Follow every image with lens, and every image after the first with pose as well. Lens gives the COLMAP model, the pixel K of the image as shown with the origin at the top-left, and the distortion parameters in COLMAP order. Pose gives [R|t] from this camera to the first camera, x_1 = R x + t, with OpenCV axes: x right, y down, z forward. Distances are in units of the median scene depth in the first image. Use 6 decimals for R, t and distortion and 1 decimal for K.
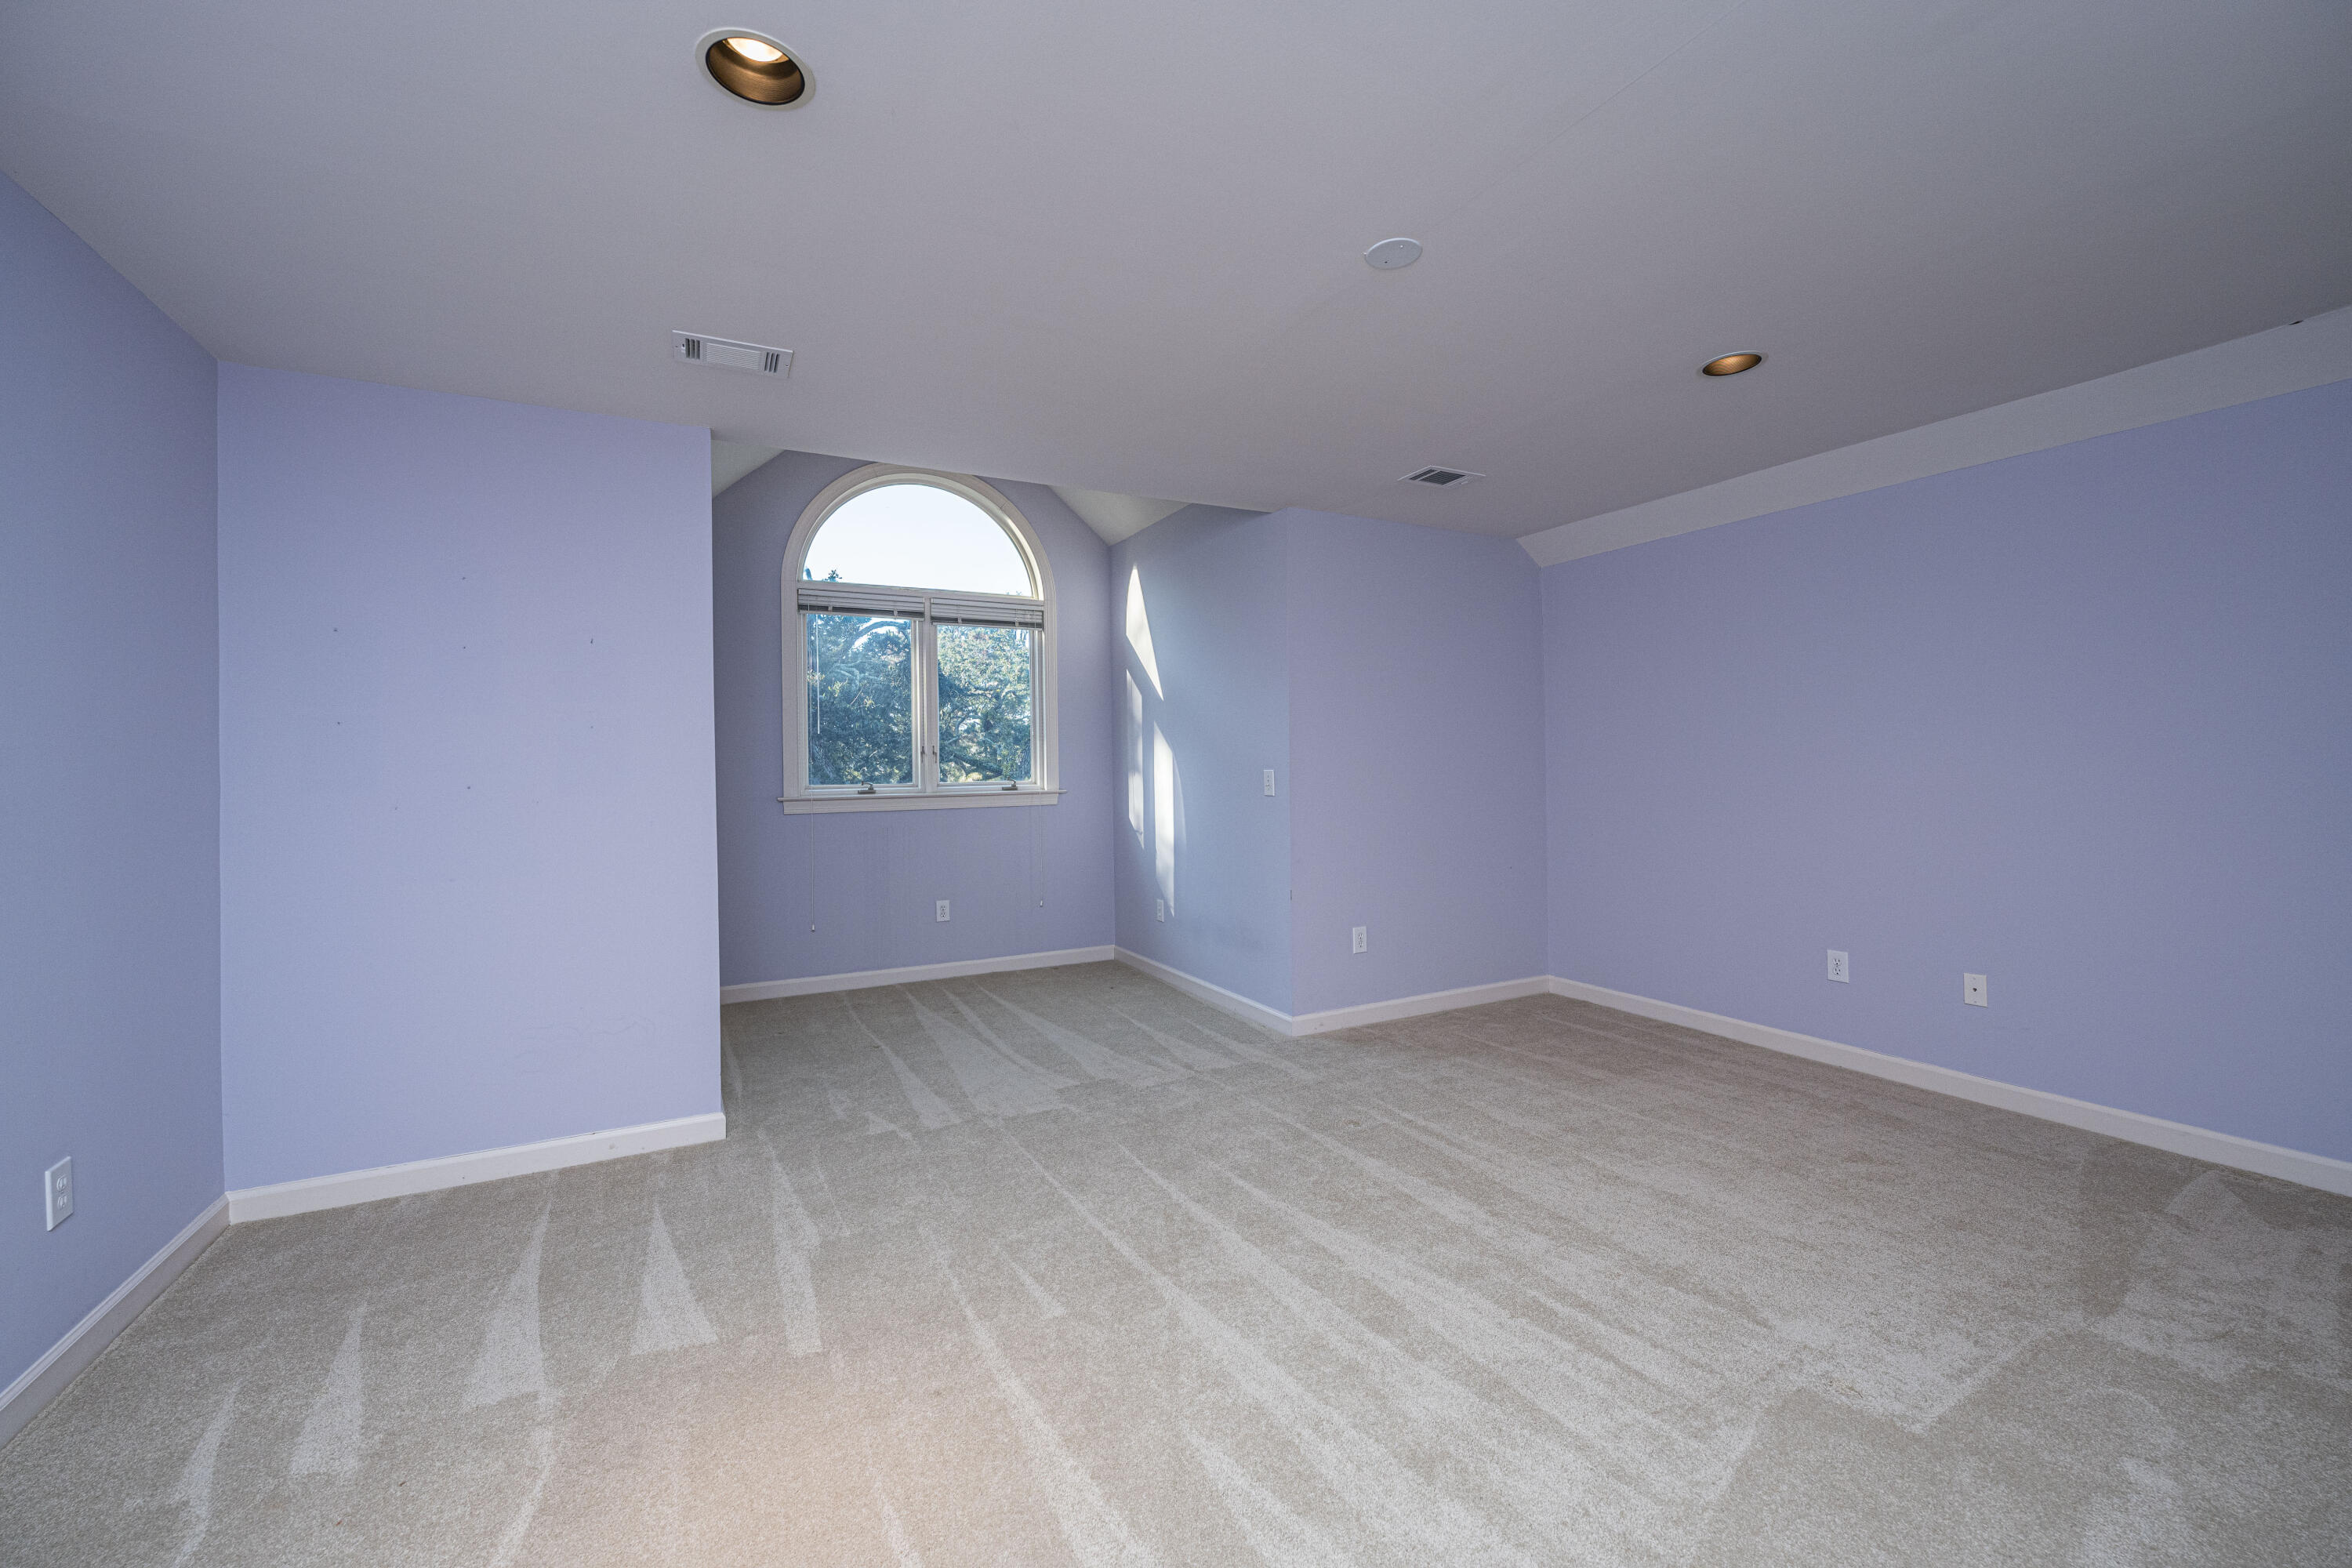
lens RADIAL K [[967.6, 0, 1180.6], [0, 967.6, 779.1], [0, 0, 1]] dist [-0.002468, 0.000155]
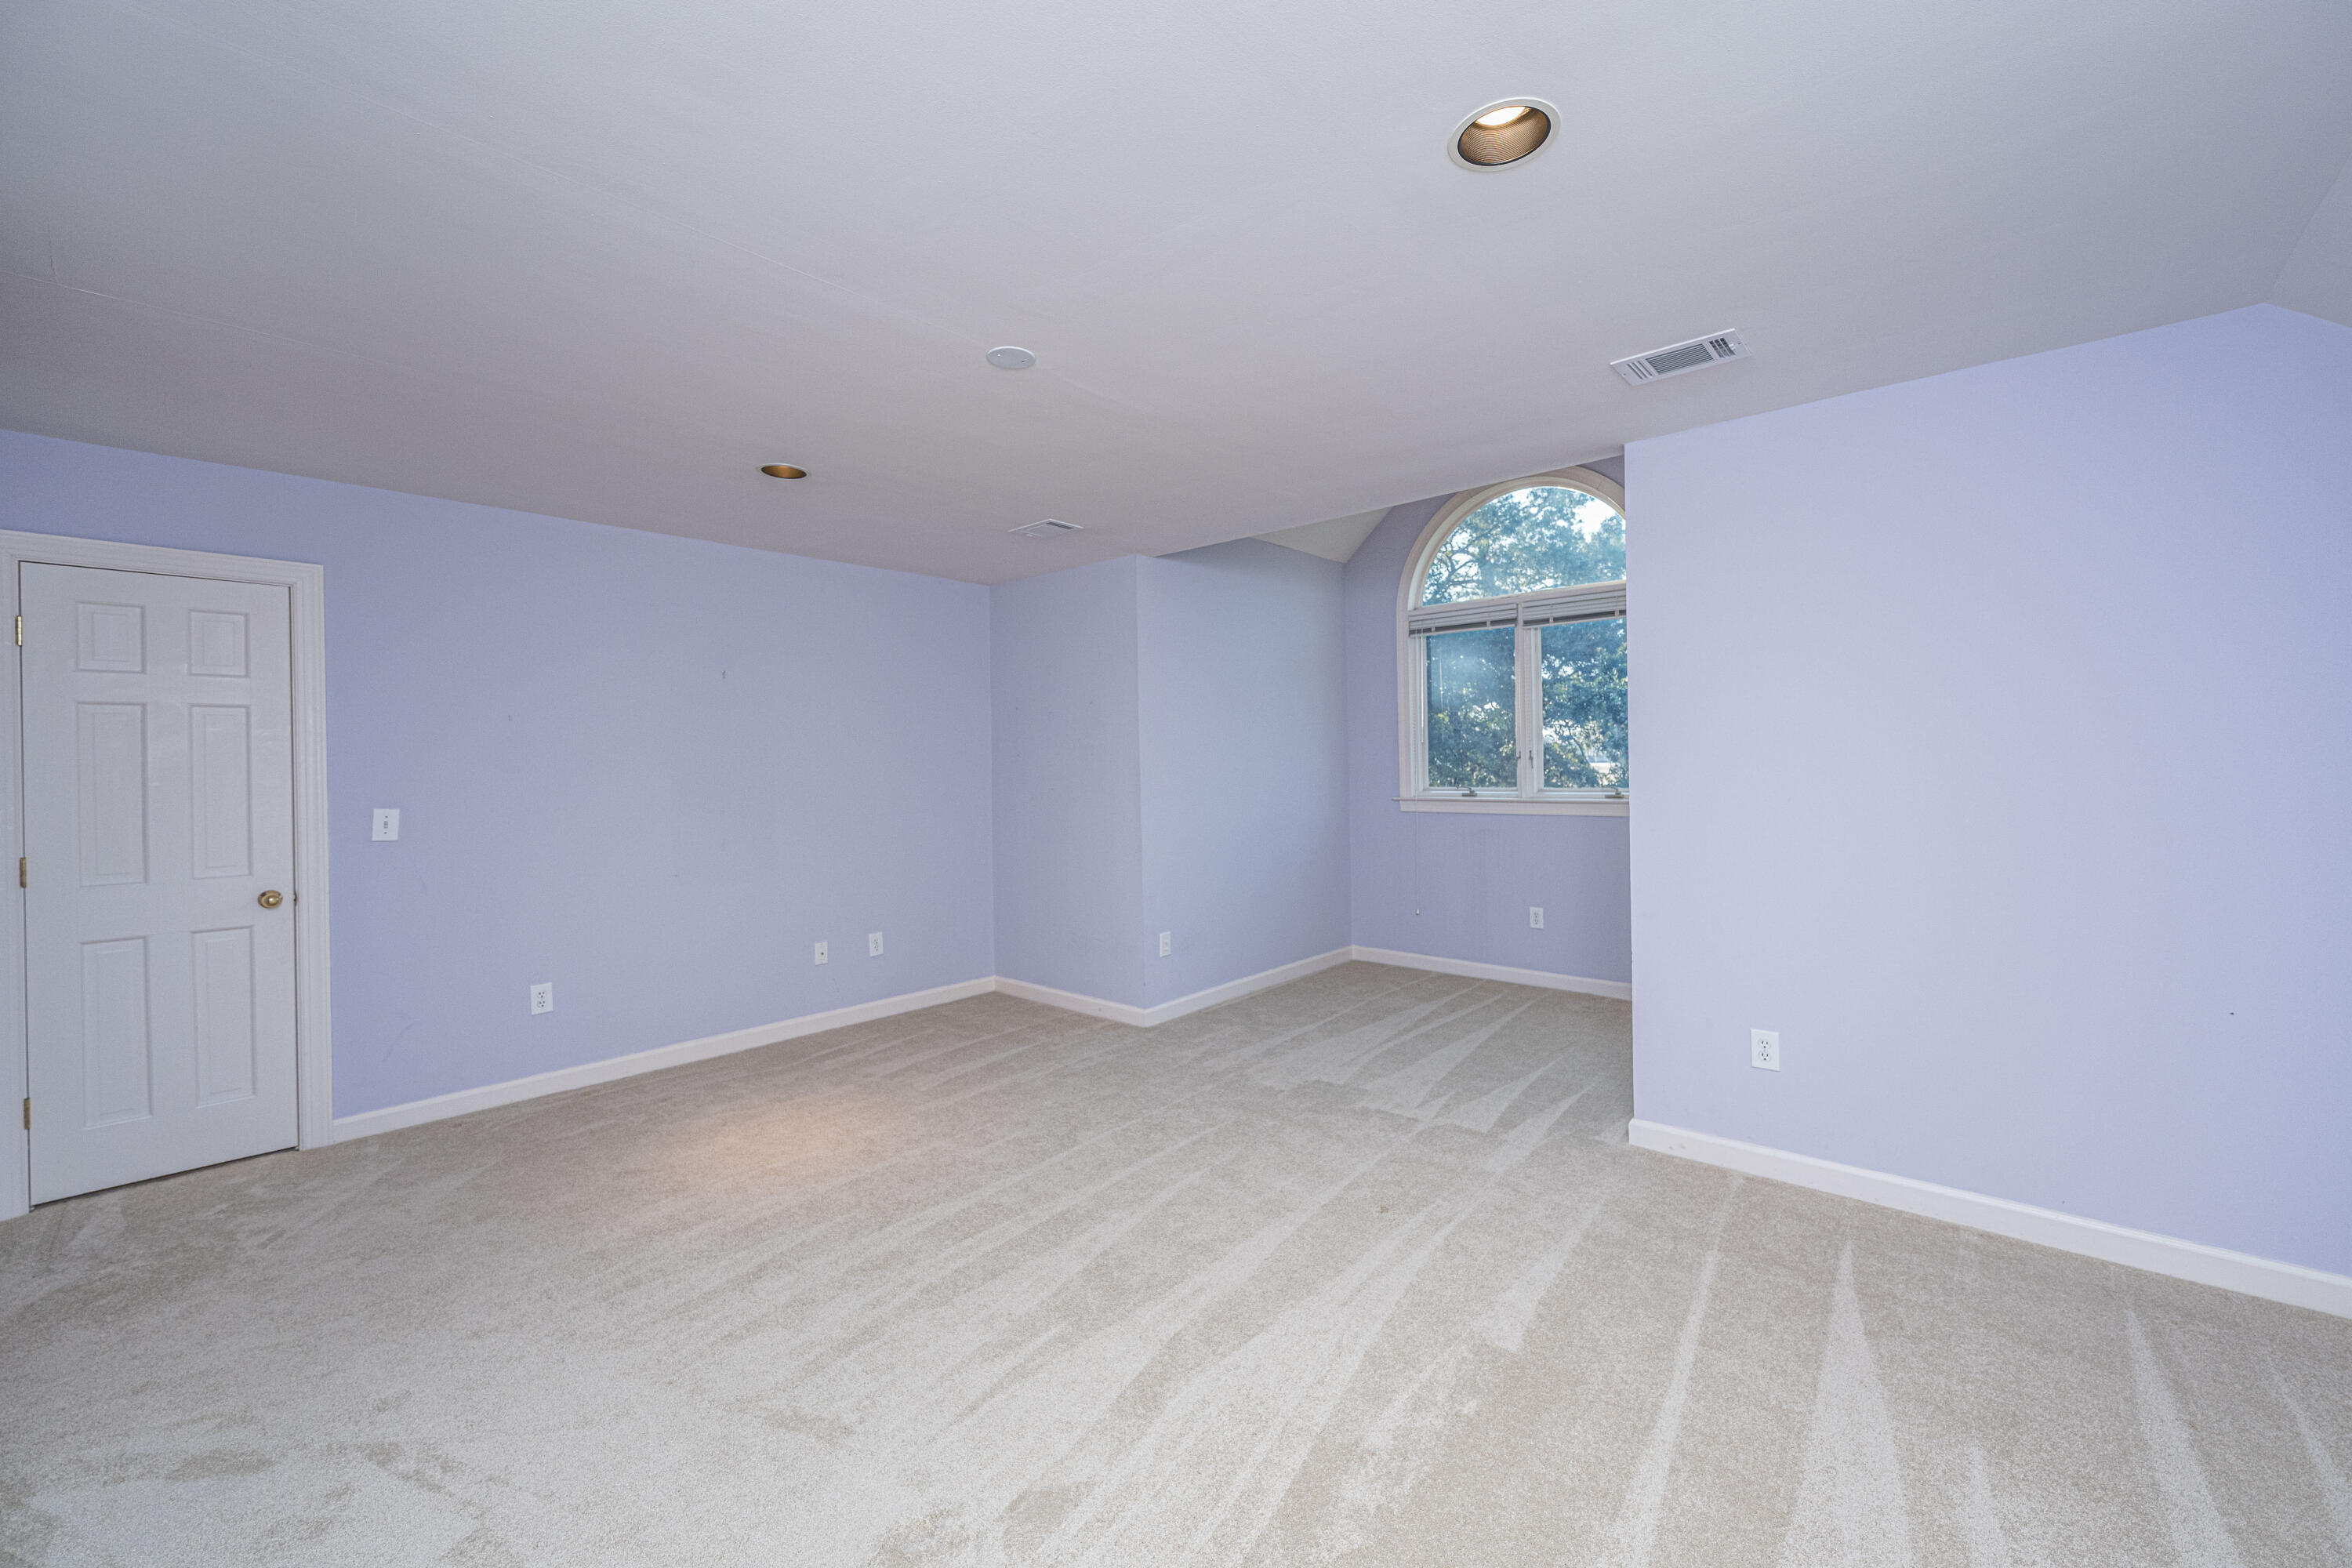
lens RADIAL K [[967.6, 0, 1180.6], [0, 967.6, 779.1], [0, 0, 1]] dist [-0.002468, 0.000155]
pose [[0.330015, 0.026394, -0.943607, 0.608808], [-0.000252, 0.999611, 0.027872, -0.035455], [0.943976, -0.008960, 0.329893, 0.361455]]
